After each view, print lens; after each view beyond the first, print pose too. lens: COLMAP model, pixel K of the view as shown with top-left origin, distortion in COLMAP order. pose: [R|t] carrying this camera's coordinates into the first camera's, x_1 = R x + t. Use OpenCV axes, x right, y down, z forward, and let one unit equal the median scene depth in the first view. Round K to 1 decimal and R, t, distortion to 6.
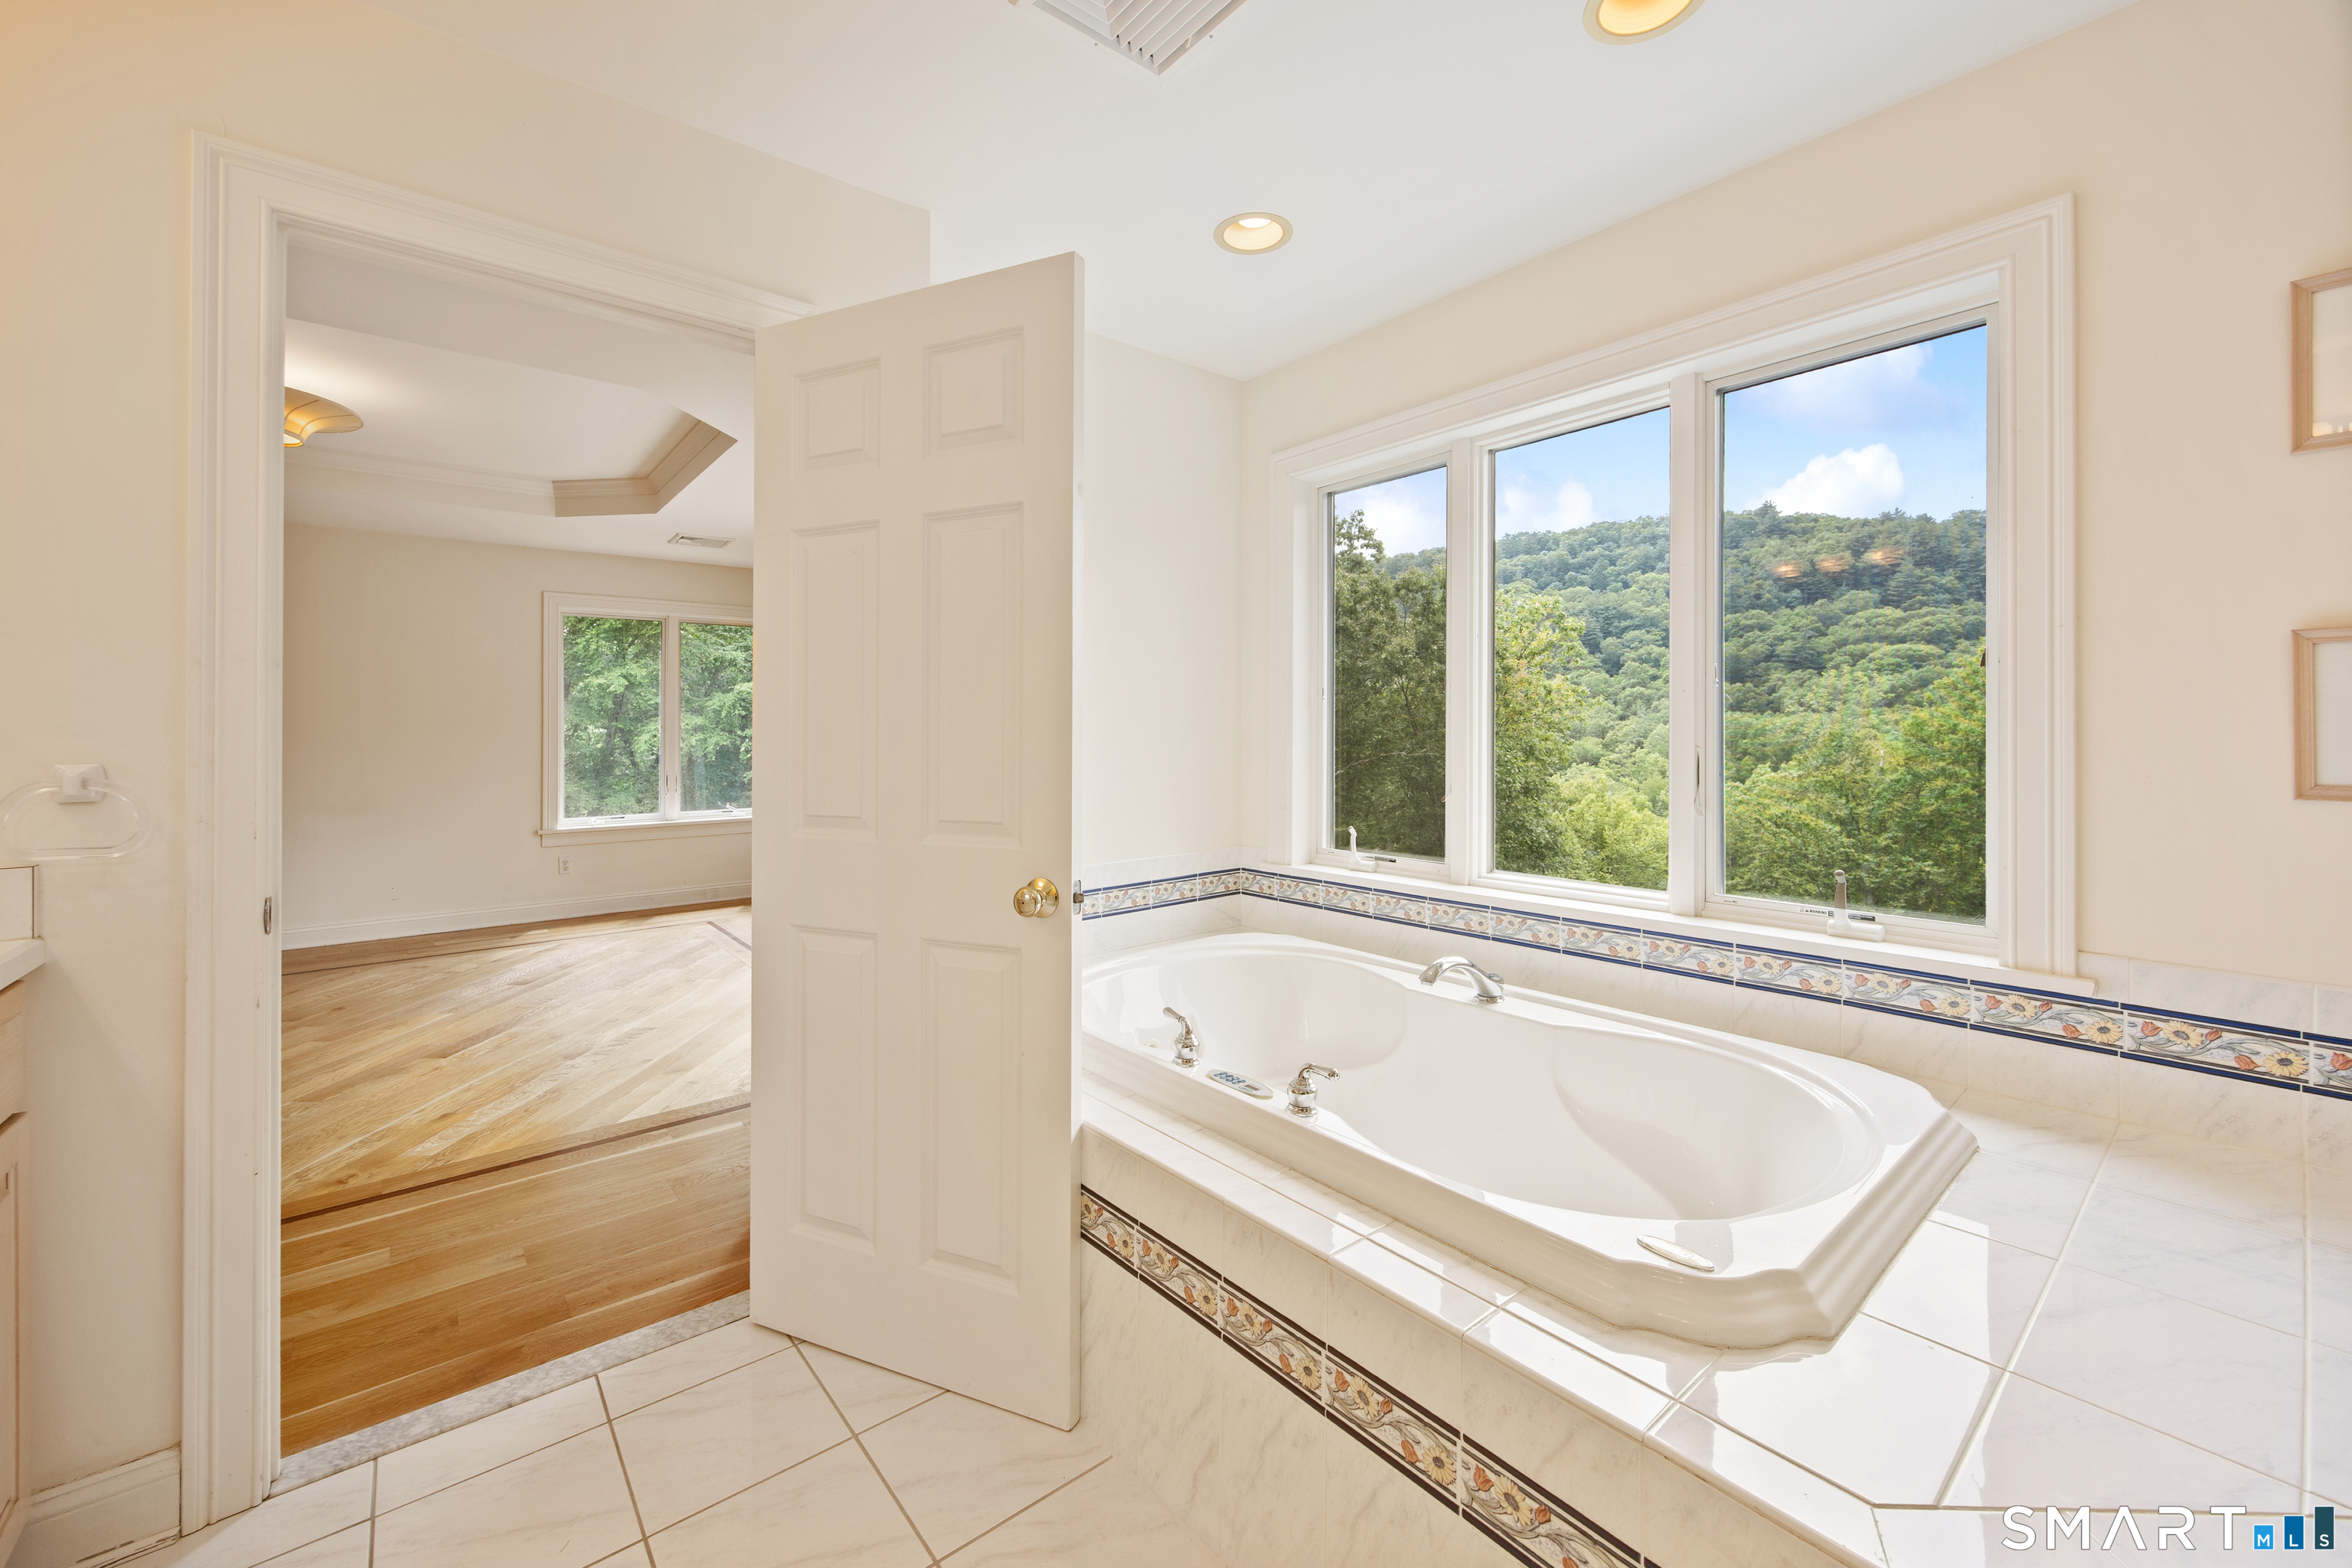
lens RADIAL K [[919.5, 0, 1166.3], [0, 919.5, 728.1], [0, 0, 1]] dist [0.009043, -0.000030]
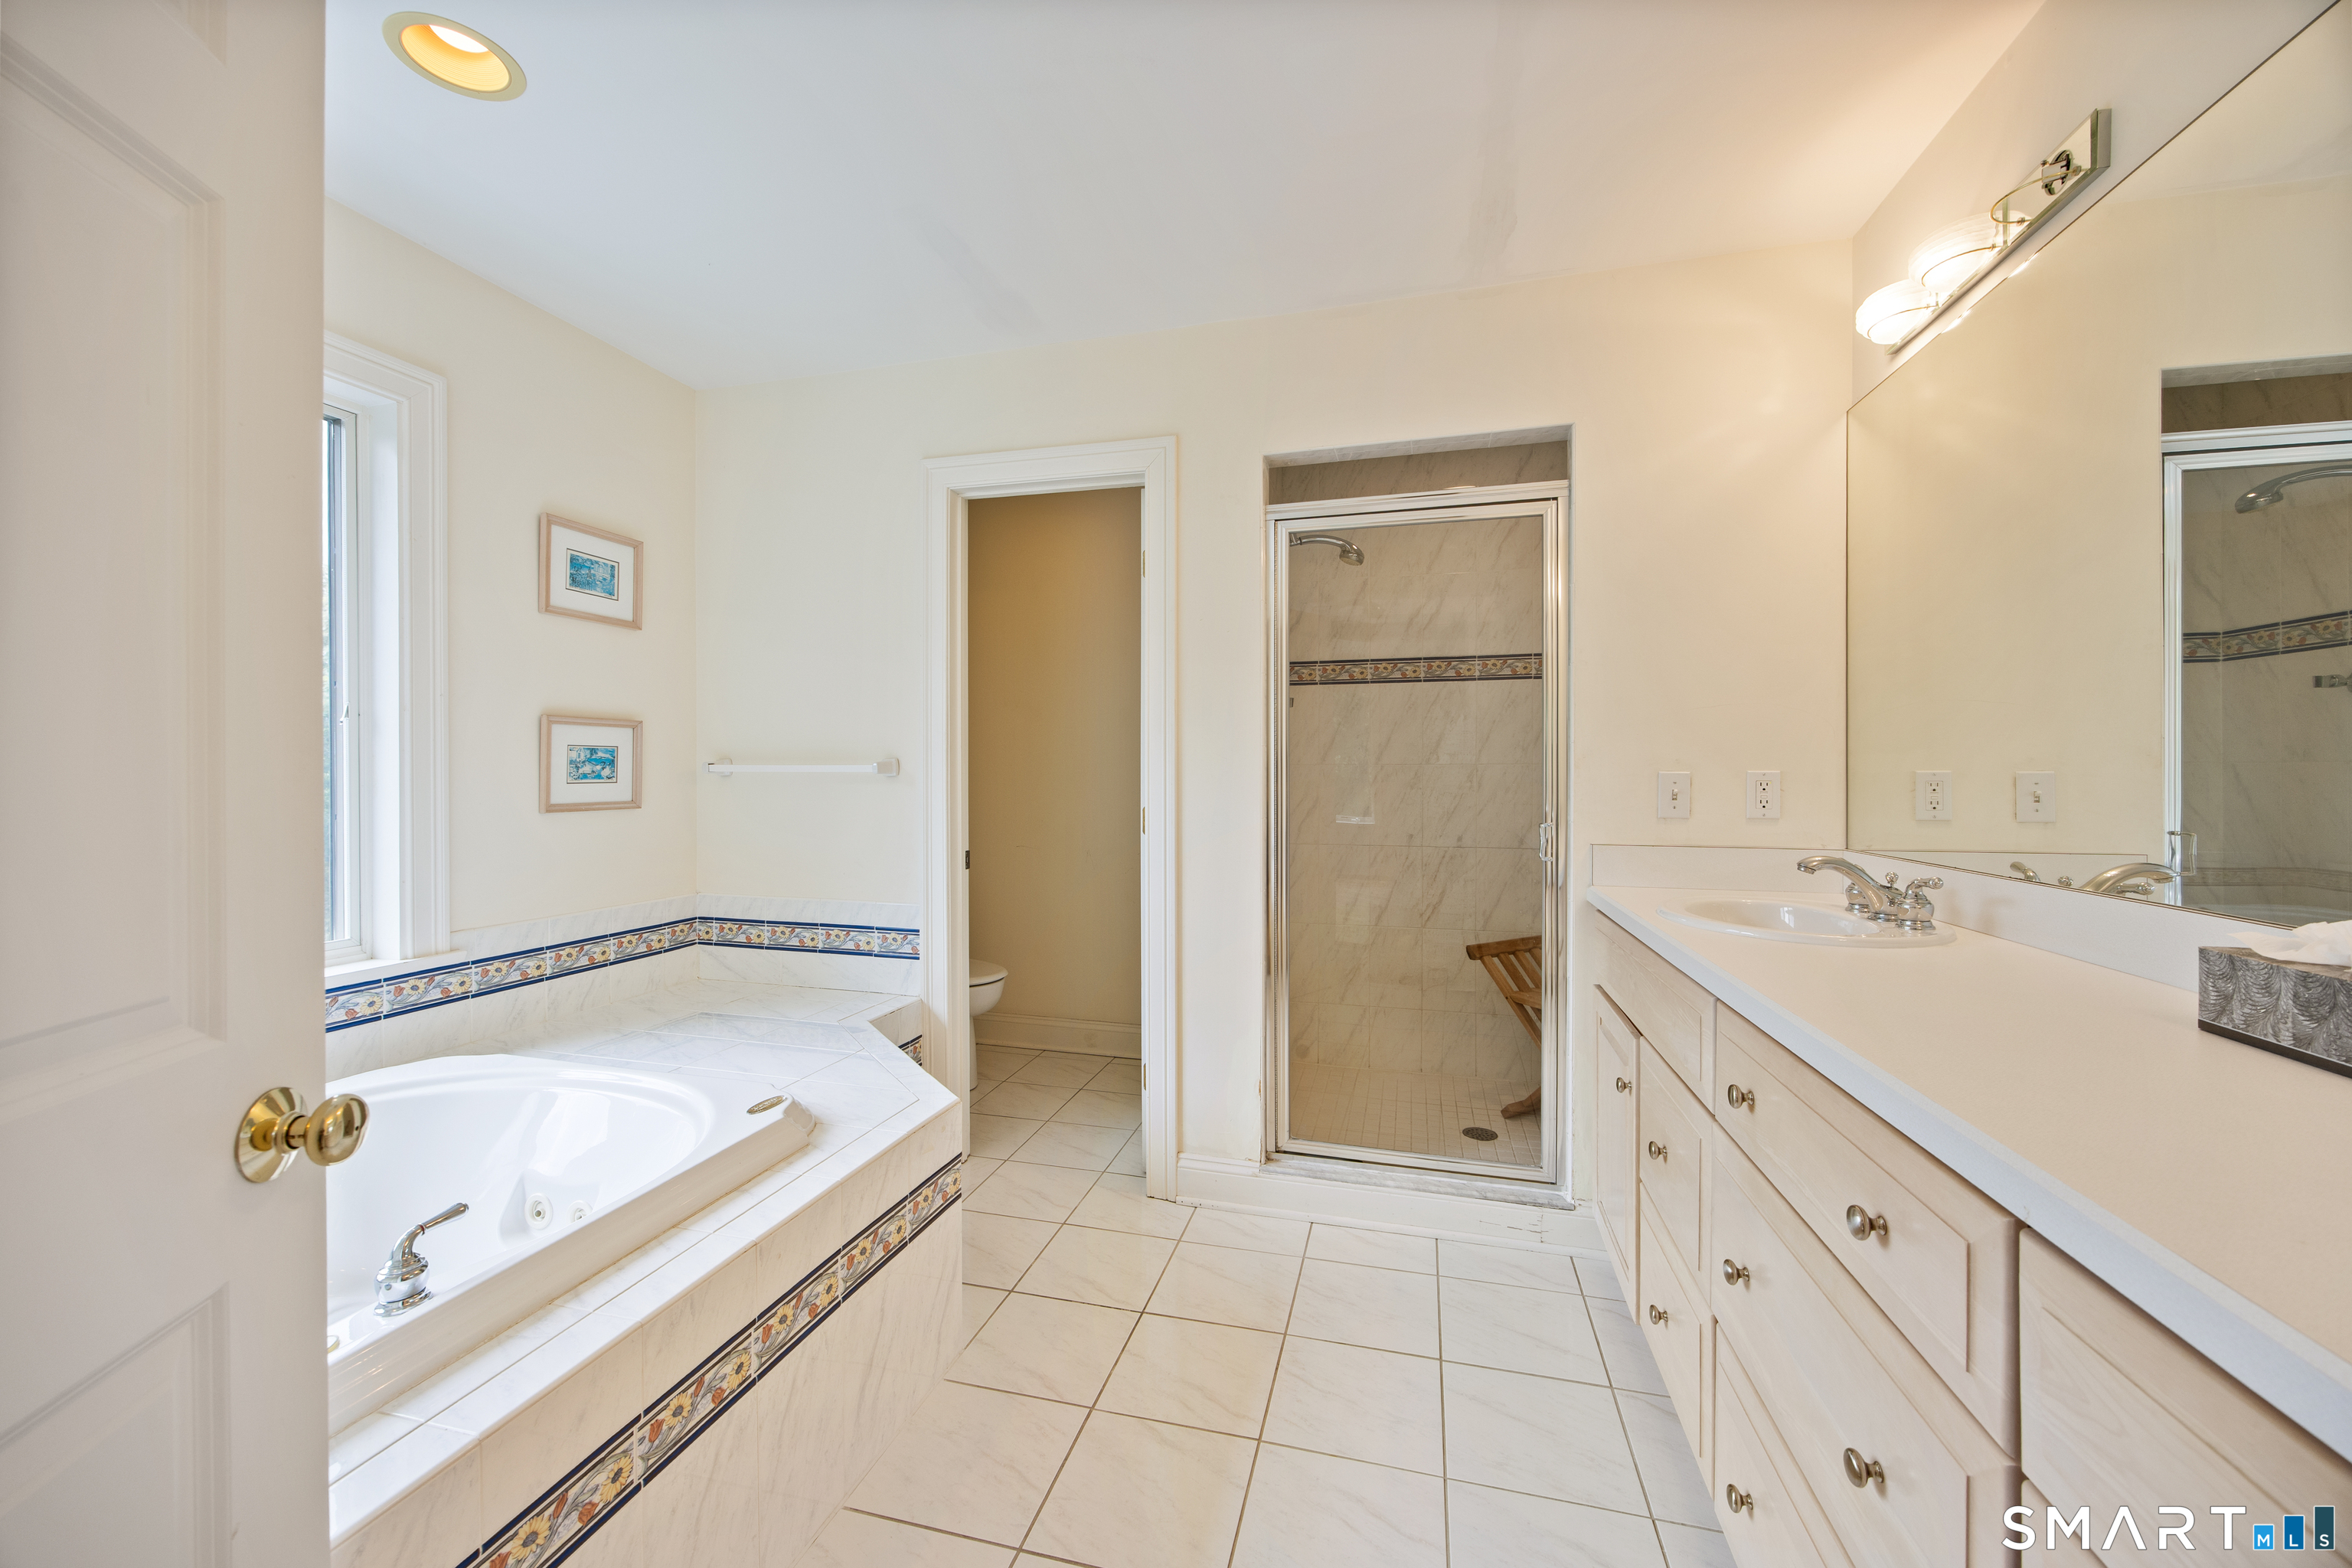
lens RADIAL K [[919.5, 0, 1175.9], [0, 919.5, 782.6], [0, 0, 1]] dist [0.009043, -0.000030]
pose [[-0.587320, 0.000116, 0.809355, -0.845829], [-0.004640, 0.999983, -0.003510, 0.018317], [-0.809341, -0.005817, -0.587310, 1.028118]]
